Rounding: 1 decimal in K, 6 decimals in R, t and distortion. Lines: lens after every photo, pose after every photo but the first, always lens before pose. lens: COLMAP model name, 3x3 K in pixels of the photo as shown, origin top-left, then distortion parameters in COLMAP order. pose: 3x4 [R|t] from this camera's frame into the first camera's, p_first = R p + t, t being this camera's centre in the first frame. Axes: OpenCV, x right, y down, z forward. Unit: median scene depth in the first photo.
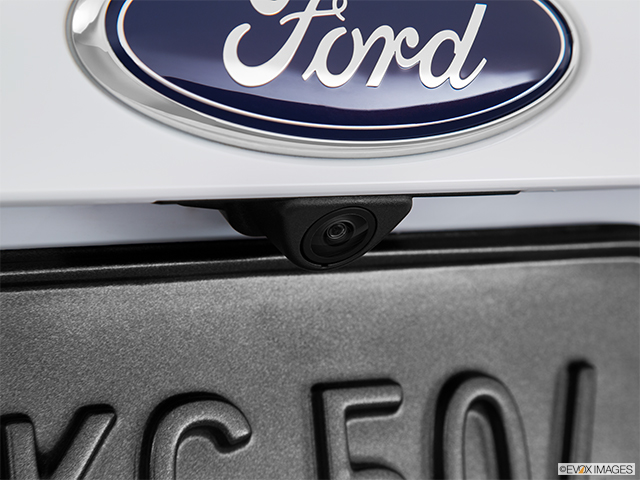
lens RADIAL K [[1861.6, 0, 320.1], [0, 1861.6, 239.8], [0, 0, 1]] dist [0.182493, 0.000000]
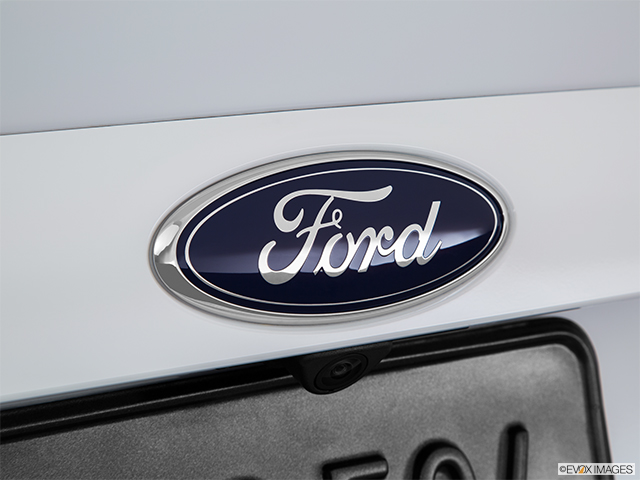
lens RADIAL K [[1688.4, 0, 319.8], [0, 1688.4, 240.2], [0, 0, 1]] dist [0.169166, 0.000000]
pose [[0.999105, -0.037431, 0.019695, -0.024596], [0.036403, 0.998074, 0.050227, -0.149693], [-0.021537, -0.049465, 0.998544, -0.236922]]
